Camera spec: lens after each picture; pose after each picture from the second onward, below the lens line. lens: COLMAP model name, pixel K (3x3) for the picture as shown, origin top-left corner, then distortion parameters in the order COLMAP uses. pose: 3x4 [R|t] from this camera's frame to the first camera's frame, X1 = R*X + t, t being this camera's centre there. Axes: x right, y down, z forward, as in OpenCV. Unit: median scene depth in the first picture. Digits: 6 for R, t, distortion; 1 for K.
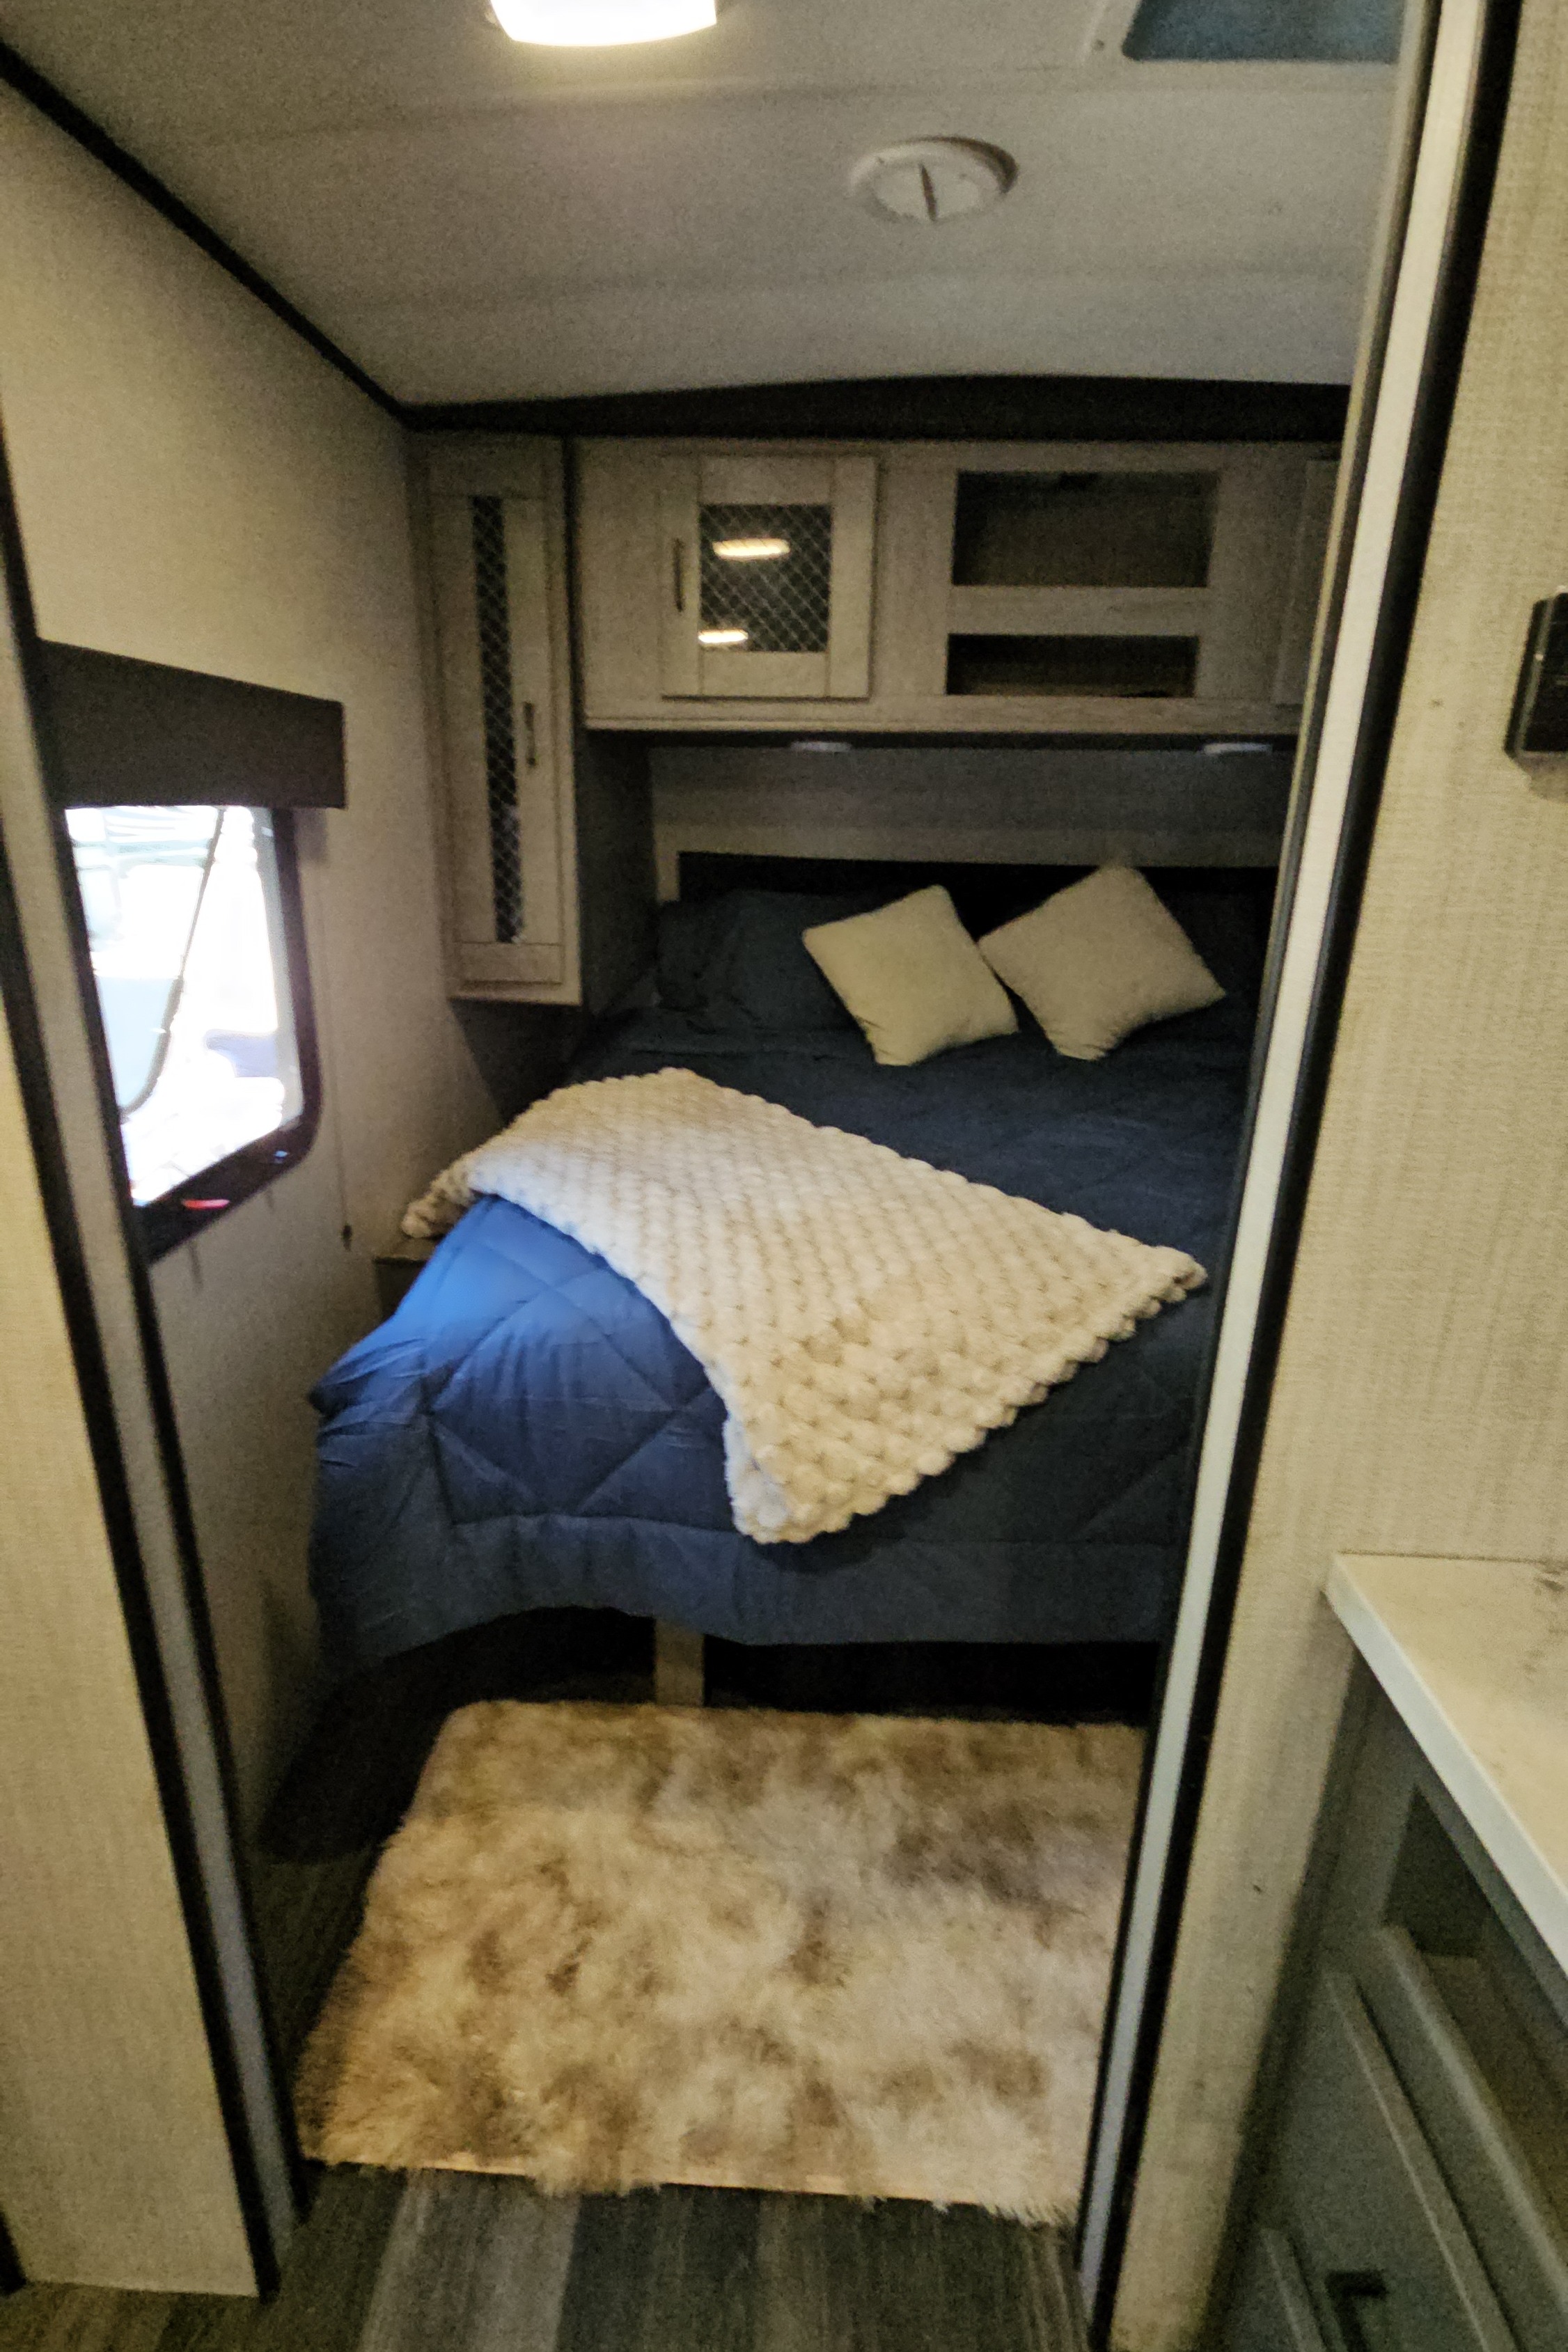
lens RADIAL K [[1121.3, 0, 778.8], [0, 1121.3, 1175.6], [0, 0, 1]] dist [0.014719, 0.000327]
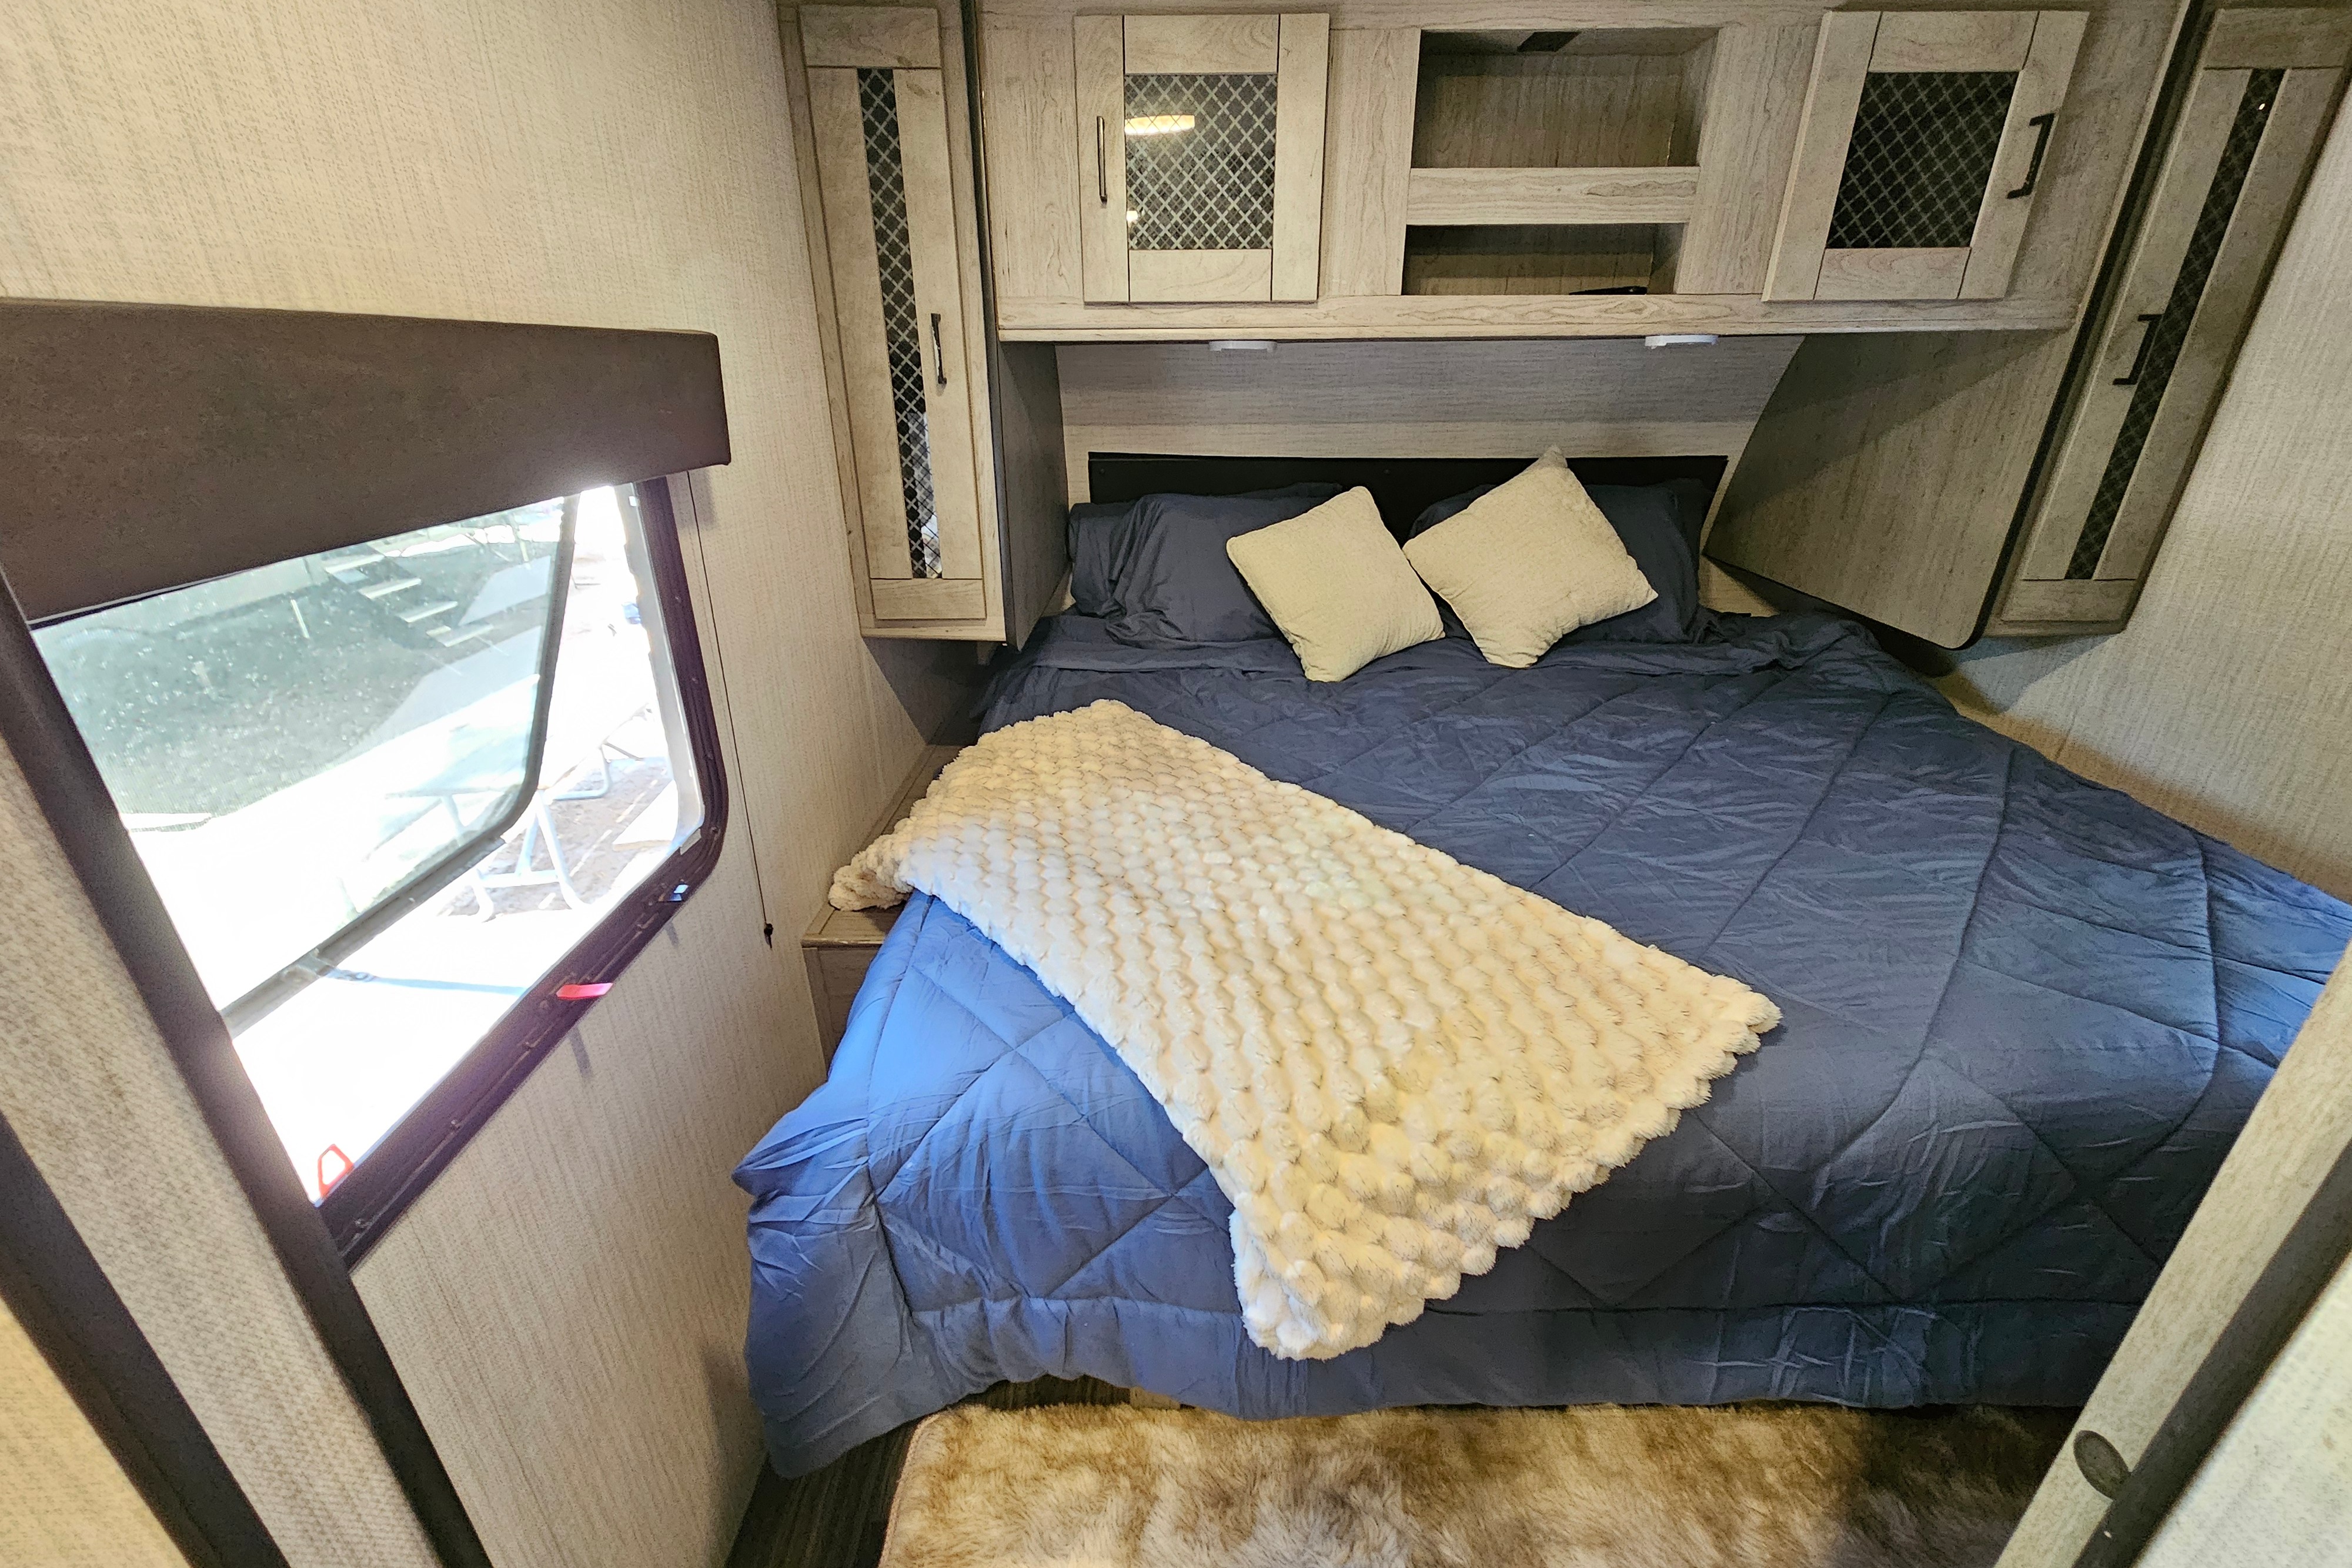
lens RADIAL K [[954.7, 0, 1179.6], [0, 954.7, 773.6], [0, 0, 1]] dist [0.004069, 0.000014]
pose [[0.998969, -0.034403, 0.029619, -0.076566], [0.031554, 0.995277, 0.091808, -0.143998], [-0.032638, -0.090779, 0.995336, 0.247153]]
